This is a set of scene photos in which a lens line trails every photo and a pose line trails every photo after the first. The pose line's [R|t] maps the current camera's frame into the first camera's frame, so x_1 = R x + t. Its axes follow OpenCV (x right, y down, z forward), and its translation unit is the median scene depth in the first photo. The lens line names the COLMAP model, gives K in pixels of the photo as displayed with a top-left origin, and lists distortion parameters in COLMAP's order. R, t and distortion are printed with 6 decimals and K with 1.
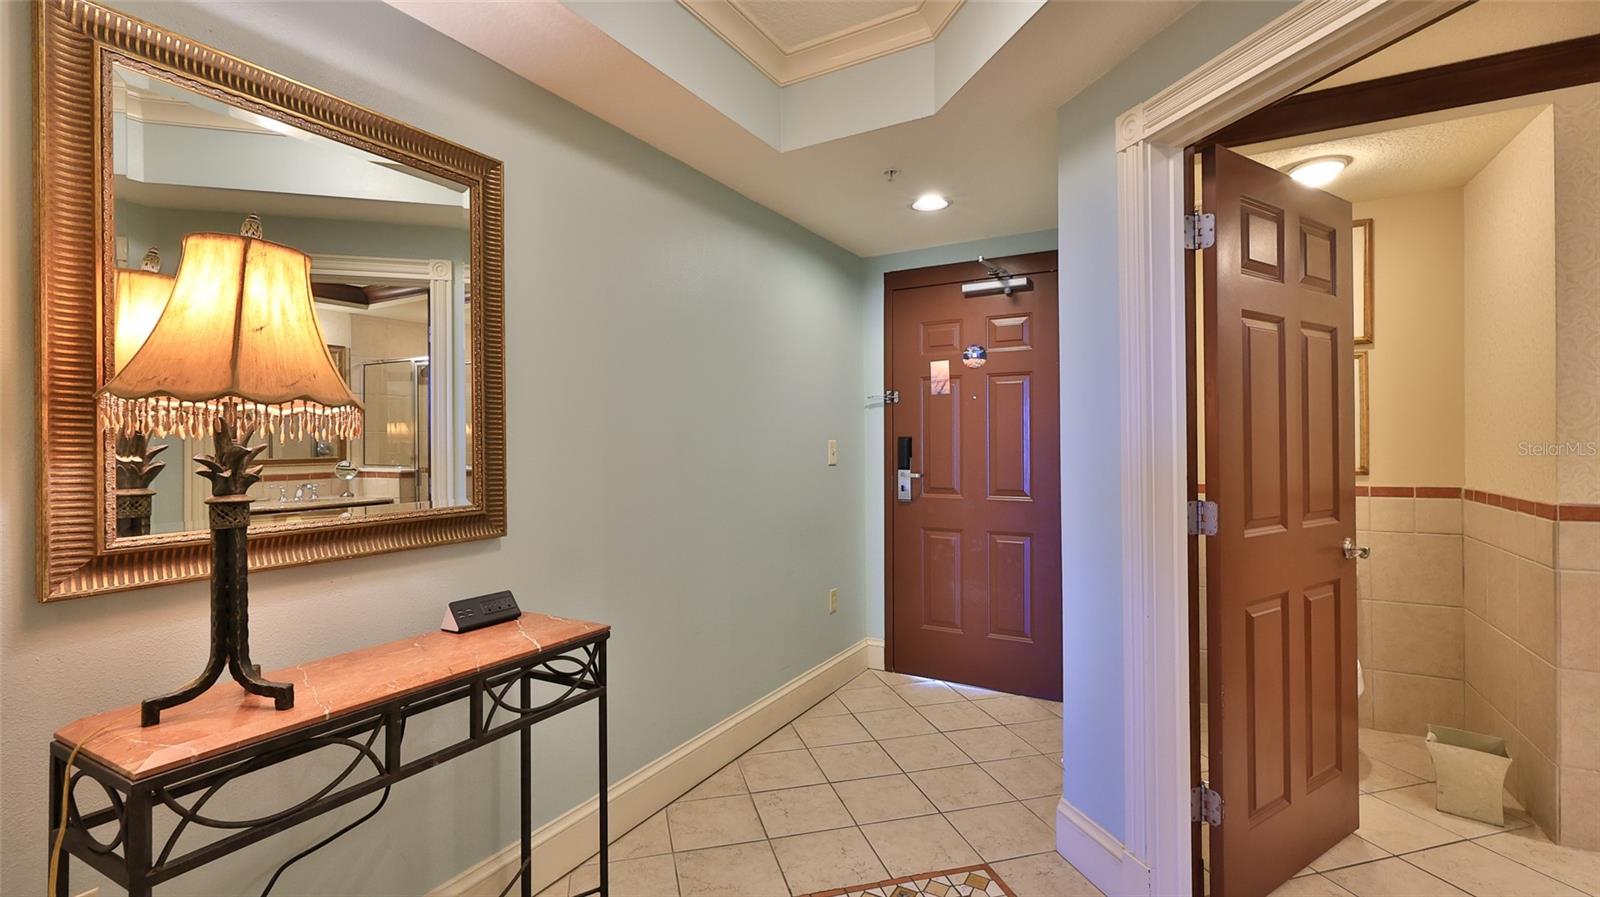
lens RADIAL K [[702.1, 0, 801.6], [0, 702.1, 440.4], [0, 0, 1]] dist [-0.001115, 0.000012]
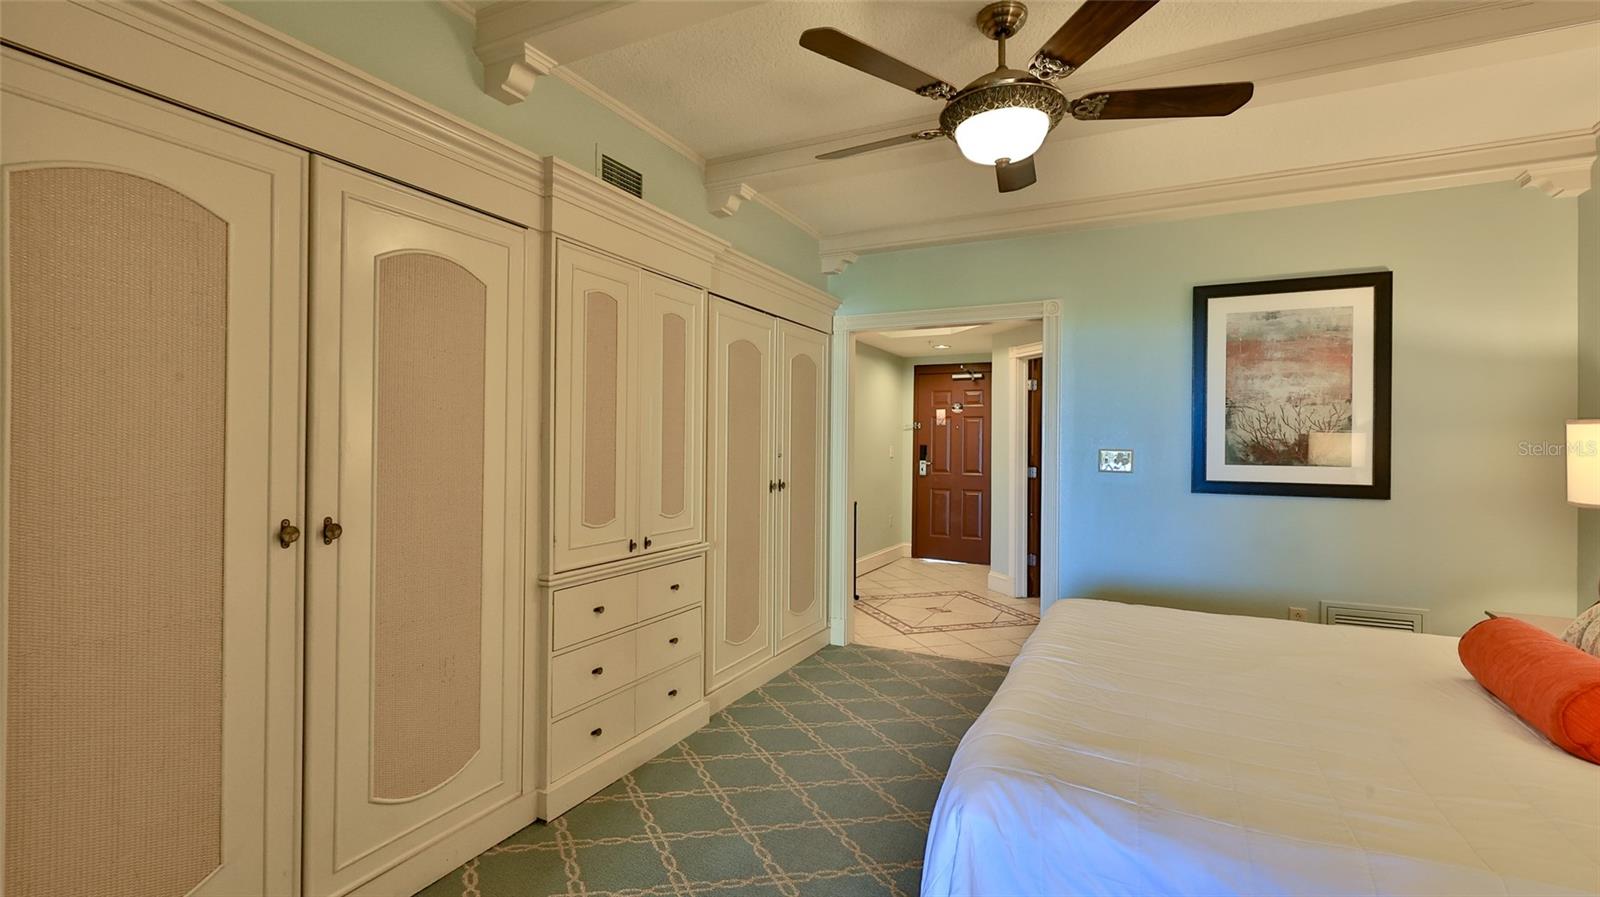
lens RADIAL K [[702.1, 0, 795.4], [0, 702.1, 445.3], [0, 0, 1]] dist [-0.001115, 0.000012]
pose [[0.998453, 0.014705, 0.053616, -0.359329], [-0.014585, 0.999890, -0.002635, 0.007339], [-0.053649, 0.001849, 0.998558, -1.109893]]
